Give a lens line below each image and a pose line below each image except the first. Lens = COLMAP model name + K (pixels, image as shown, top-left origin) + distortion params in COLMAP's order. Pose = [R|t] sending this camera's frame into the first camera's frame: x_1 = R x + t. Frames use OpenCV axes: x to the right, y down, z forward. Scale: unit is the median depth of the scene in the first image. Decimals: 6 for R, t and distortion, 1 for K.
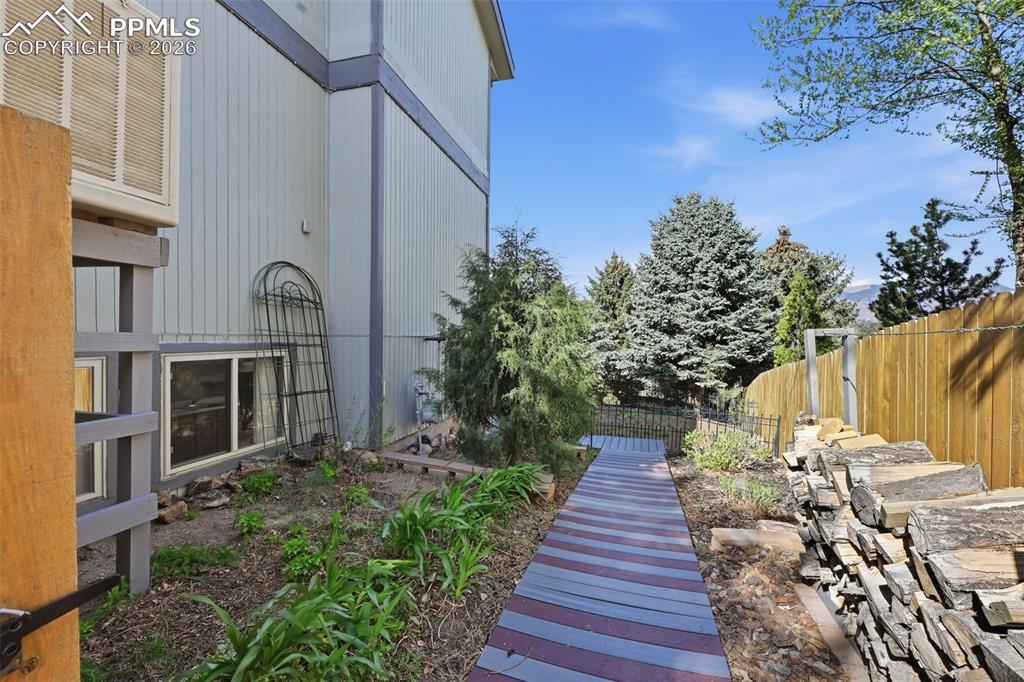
lens RADIAL K [[433.8, 0, 510.5], [0, 433.8, 346.0], [0, 0, 1]] dist [-0.002628, -0.000564]
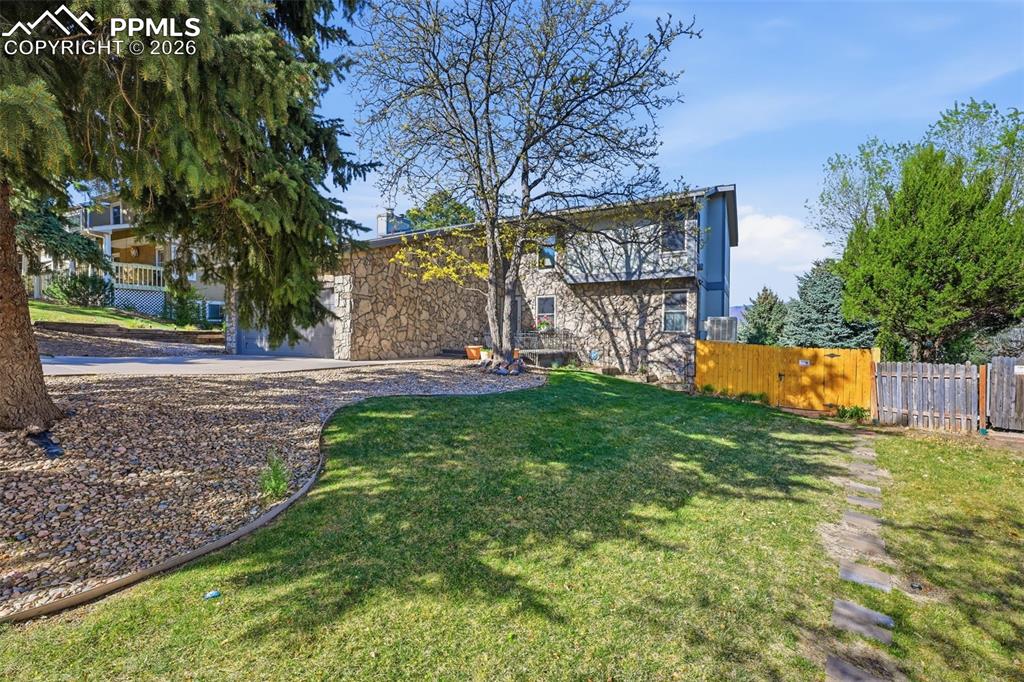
lens RADIAL K [[433.8, 0, 511.1], [0, 433.8, 349.5], [0, 0, 1]] dist [-0.002628, -0.000564]
pose [[0.967329, 0.000579, -0.253522, -0.581318], [-0.002922, 0.999956, -0.008866, -0.020548], [0.253506, 0.009317, 0.967289, -1.603000]]
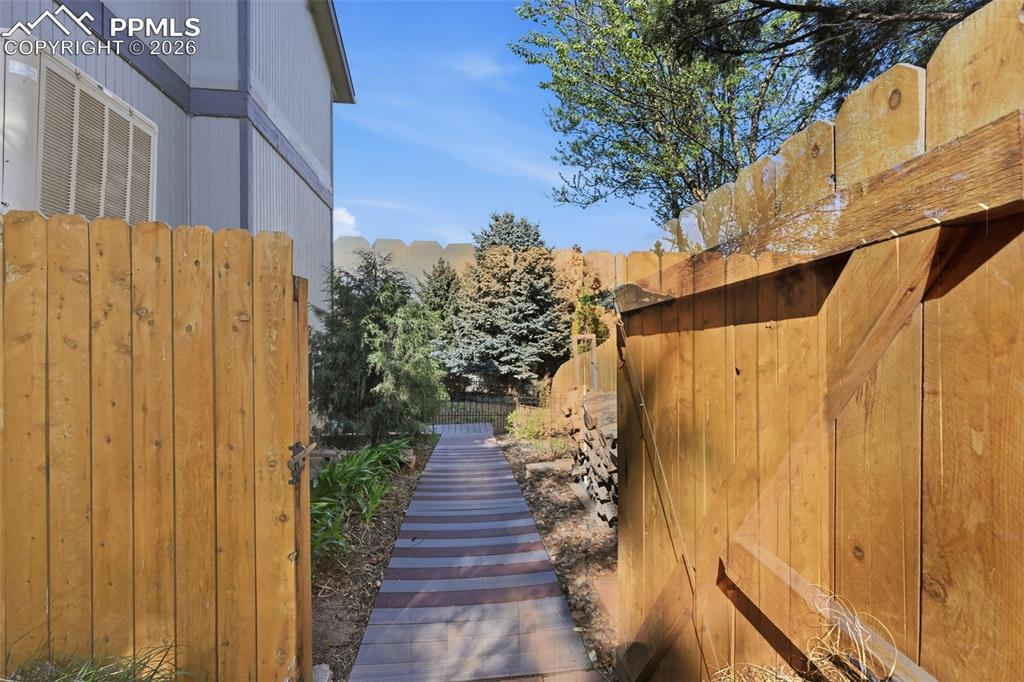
lens RADIAL K [[433.8, 0, 509.3], [0, 433.8, 337.5], [0, 0, 1]] dist [-0.002628, -0.000564]
pose [[0.922828, -0.017690, 0.384805, -0.060128], [0.024920, 0.999594, -0.013811, -0.003524], [-0.384405, 0.022335, 0.922895, -0.140222]]
